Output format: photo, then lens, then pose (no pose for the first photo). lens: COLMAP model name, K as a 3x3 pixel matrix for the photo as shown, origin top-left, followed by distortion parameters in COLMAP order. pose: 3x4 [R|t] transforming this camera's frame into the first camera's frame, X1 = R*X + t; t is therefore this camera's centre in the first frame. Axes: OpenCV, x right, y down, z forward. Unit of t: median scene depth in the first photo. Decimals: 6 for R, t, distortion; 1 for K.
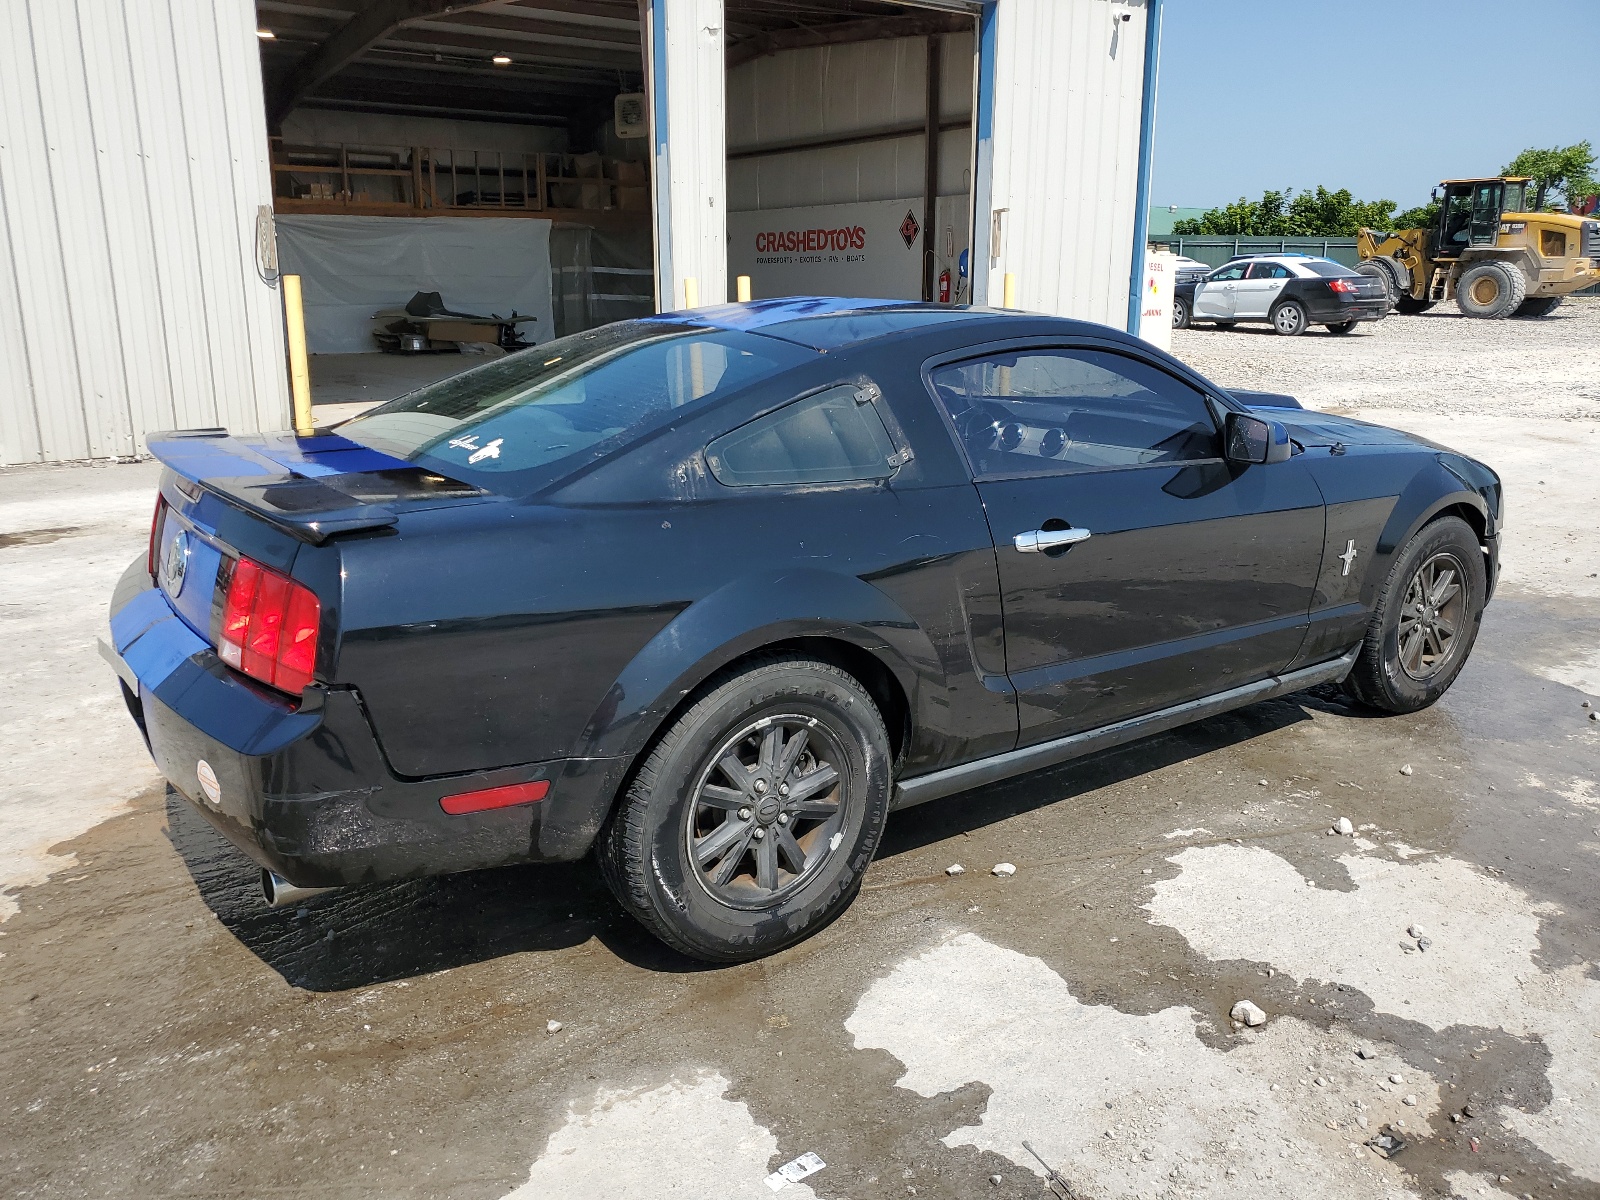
lens RADIAL K [[1230.5, 0, 796.0], [0, 1230.5, 601.0], [0, 0, 1]] dist [0.008023, 0.014380]
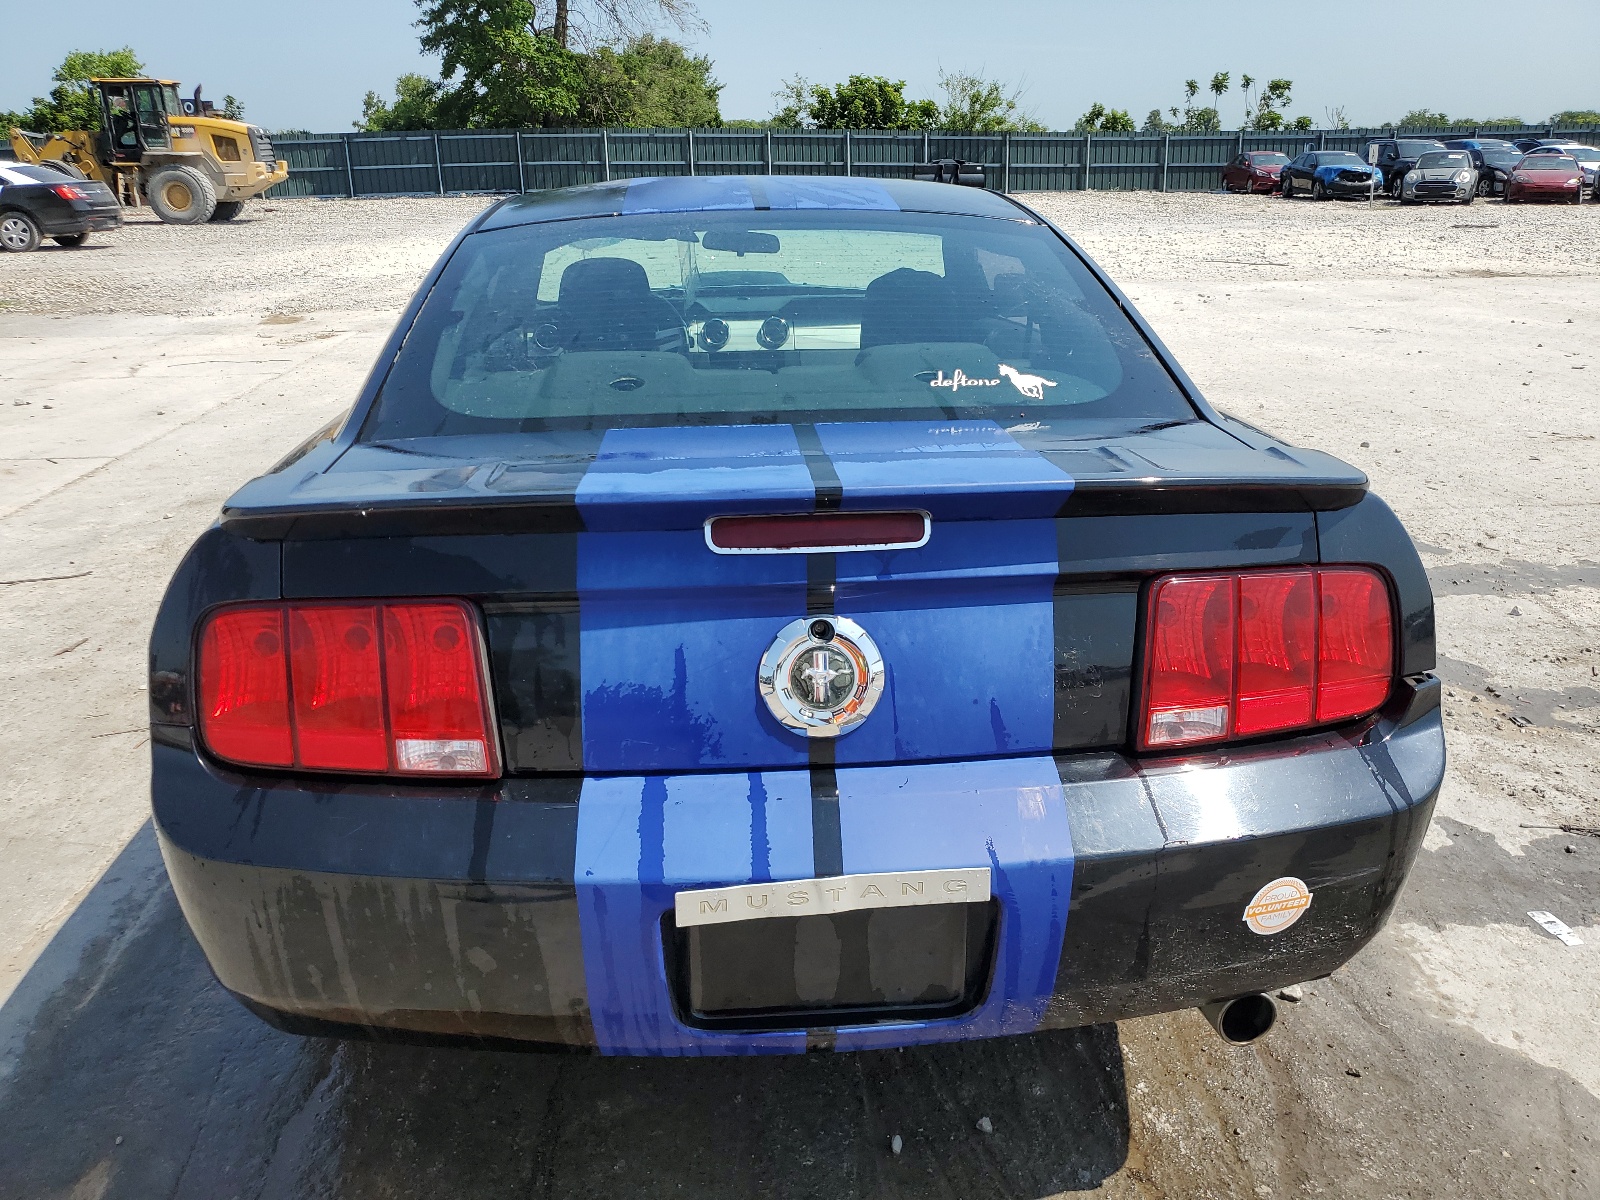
lens RADIAL K [[1230.5, 0, 798.2], [0, 1230.5, 600.7], [0, 0, 1]] dist [0.008023, 0.014380]
pose [[0.514091, -0.293719, 0.805878, -0.084615], [0.239122, 0.951370, 0.194205, -0.015346], [-0.823730, 0.092864, 0.559326, 0.064076]]
